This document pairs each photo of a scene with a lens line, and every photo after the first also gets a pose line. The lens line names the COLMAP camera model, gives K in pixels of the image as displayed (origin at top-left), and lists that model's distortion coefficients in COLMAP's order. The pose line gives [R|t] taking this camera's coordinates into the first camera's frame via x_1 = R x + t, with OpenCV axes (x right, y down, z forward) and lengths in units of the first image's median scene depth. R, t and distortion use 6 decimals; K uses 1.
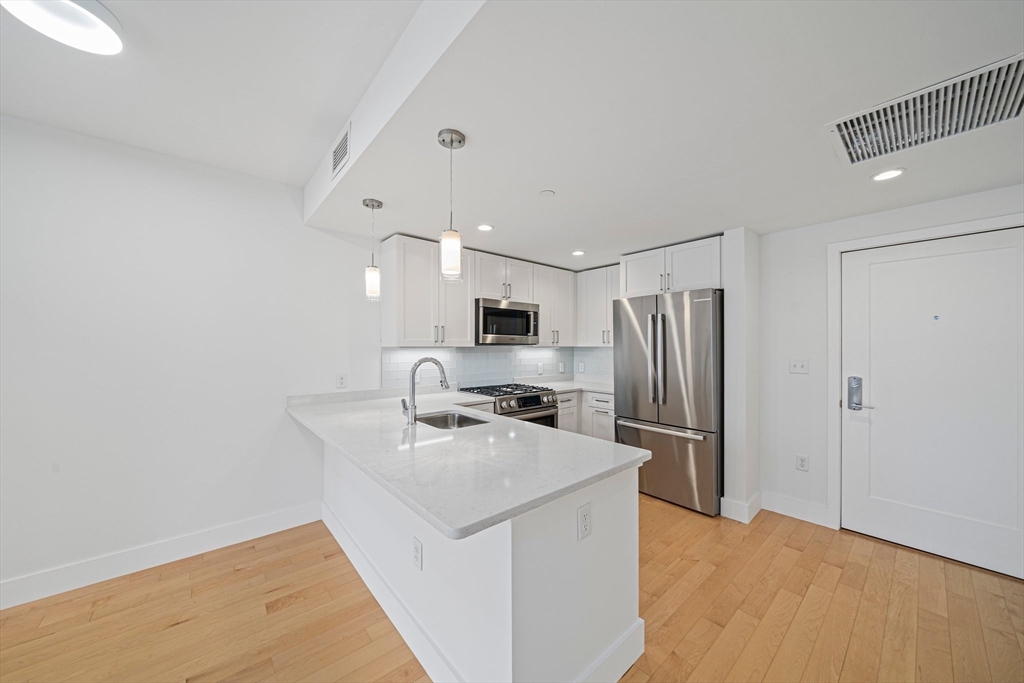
lens RADIAL K [[354.8, 0, 508.0], [0, 354.8, 347.7], [0, 0, 1]] dist [-0.007822, -0.000019]
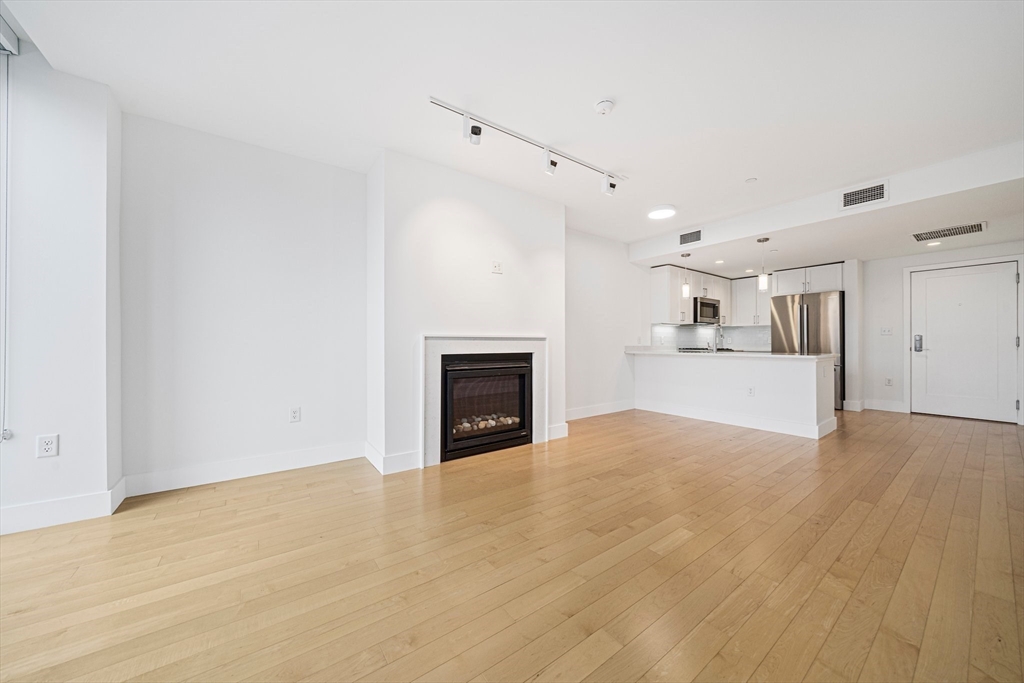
lens RADIAL K [[354.8, 0, 516.7], [0, 354.8, 344.5], [0, 0, 1]] dist [-0.007822, -0.000019]
pose [[0.997799, -0.002401, -0.066265, -1.025287], [0.002483, 0.999996, 0.001159, 0.114269], [0.066262, -0.001321, 0.997801, -1.009431]]
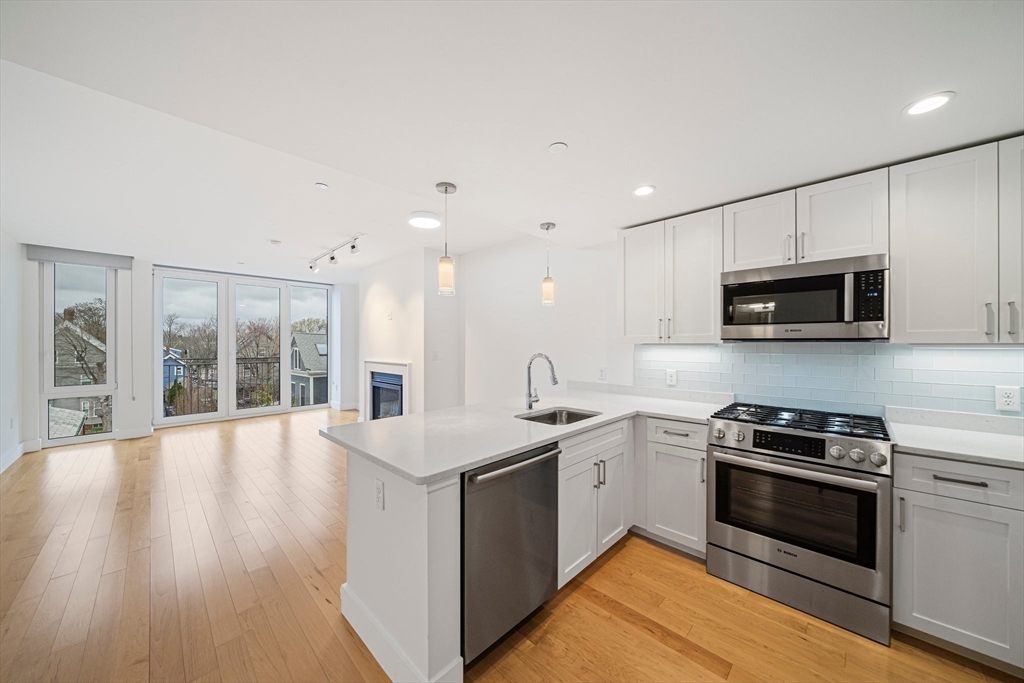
lens RADIAL K [[354.8, 0, 517.0], [0, 354.8, 344.5], [0, 0, 1]] dist [-0.007822, -0.000019]
pose [[0.101684, 0.002580, -0.994813, 0.645656], [-0.002818, 0.999993, 0.002306, -0.001830], [0.994813, 0.002569, 0.101690, 0.609838]]
